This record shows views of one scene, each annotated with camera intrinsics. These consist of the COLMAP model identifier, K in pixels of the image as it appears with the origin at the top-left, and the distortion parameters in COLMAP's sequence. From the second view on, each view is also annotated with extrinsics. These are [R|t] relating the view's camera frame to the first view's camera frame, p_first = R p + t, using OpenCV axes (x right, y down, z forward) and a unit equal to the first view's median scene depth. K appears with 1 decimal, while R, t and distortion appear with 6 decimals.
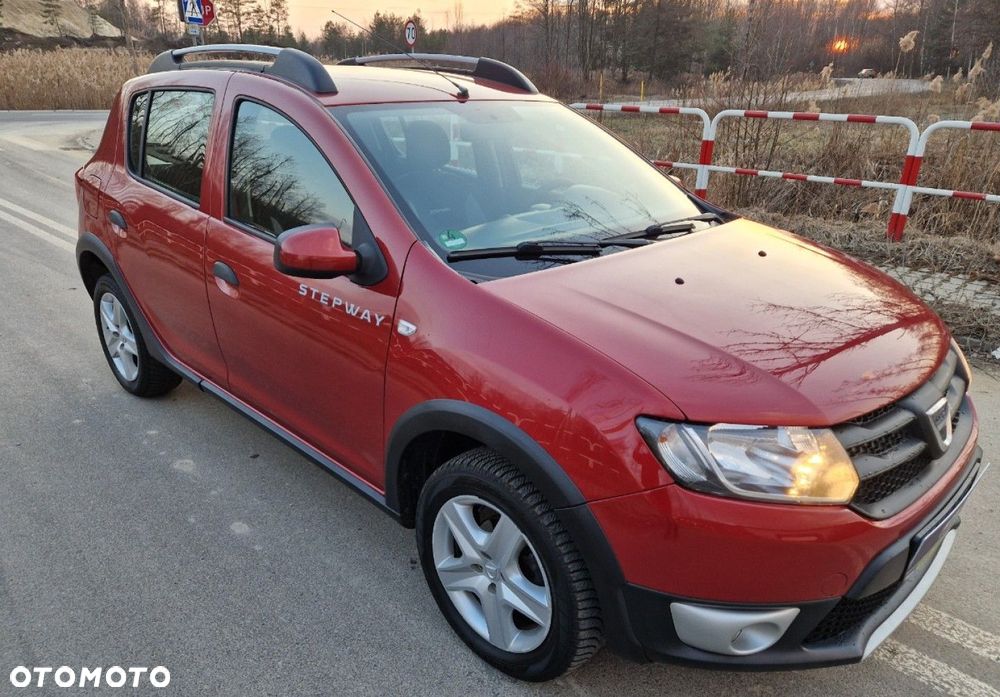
lens RADIAL K [[719.2, 0, 500.8], [0, 719.2, 375.7], [0, 0, 1]] dist [0.073283, -0.055464]
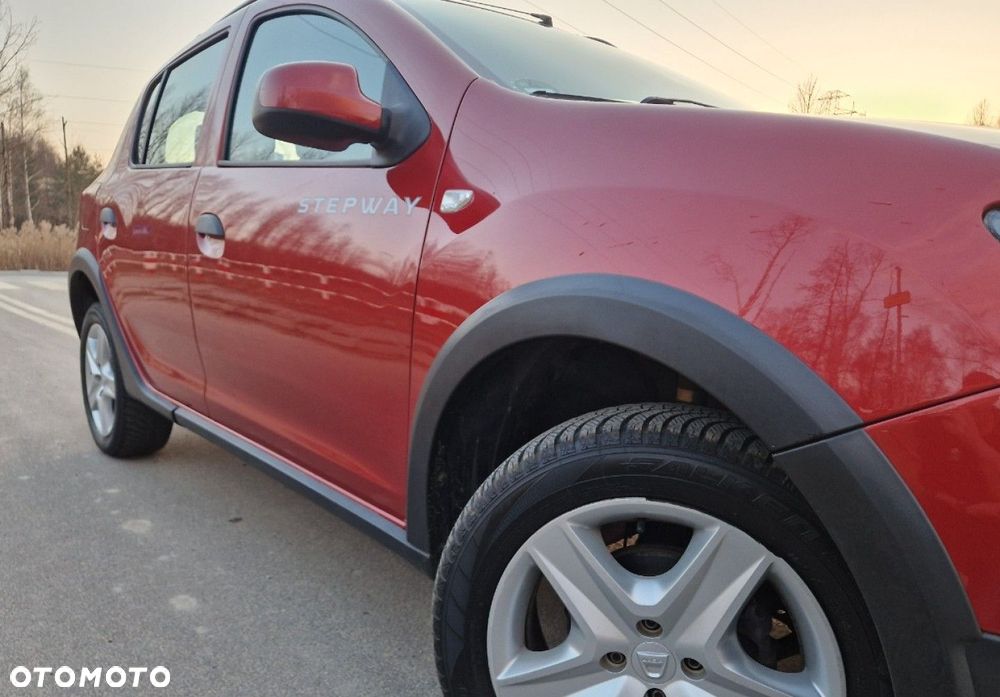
lens RADIAL K [[719.2, 0, 495.0], [0, 719.2, 380.5], [0, 0, 1]] dist [0.073283, -0.055464]
pose [[0.996655, 0.023727, -0.078204, -0.045077], [-0.040772, 0.973692, -0.224190, 0.185611], [0.070827, 0.226629, 0.971402, 0.420929]]
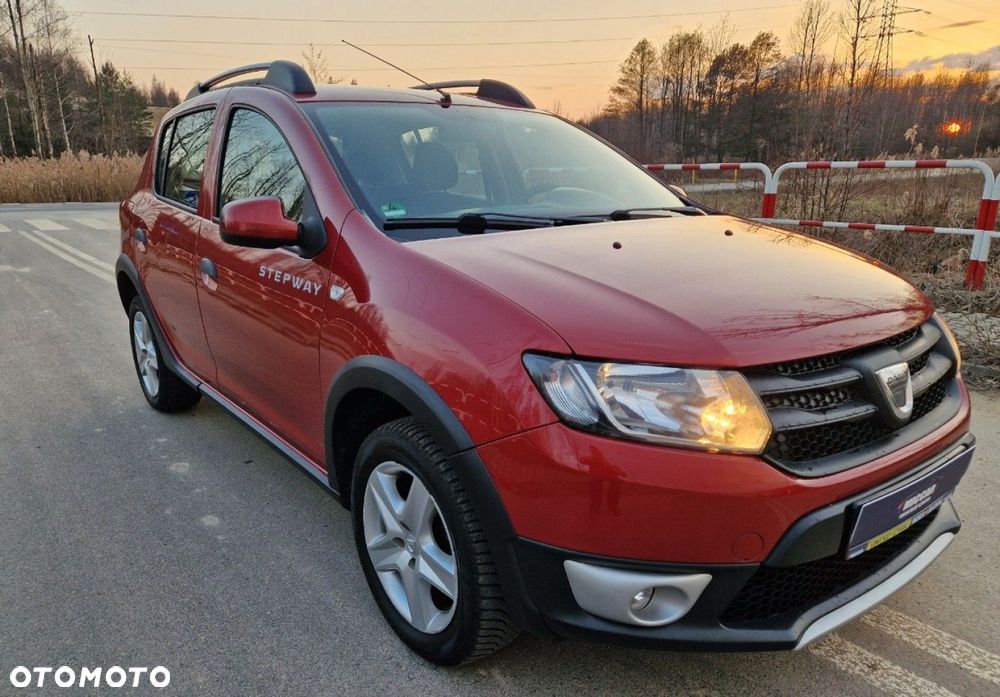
lens RADIAL K [[719.2, 0, 500.9], [0, 719.2, 382.2], [0, 0, 1]] dist [0.073283, -0.055464]
pose [[0.991903, 0.012437, -0.126385, 0.198288], [-0.025253, 0.994635, -0.100313, 0.135670], [0.124460, 0.102693, 0.986896, 0.051791]]
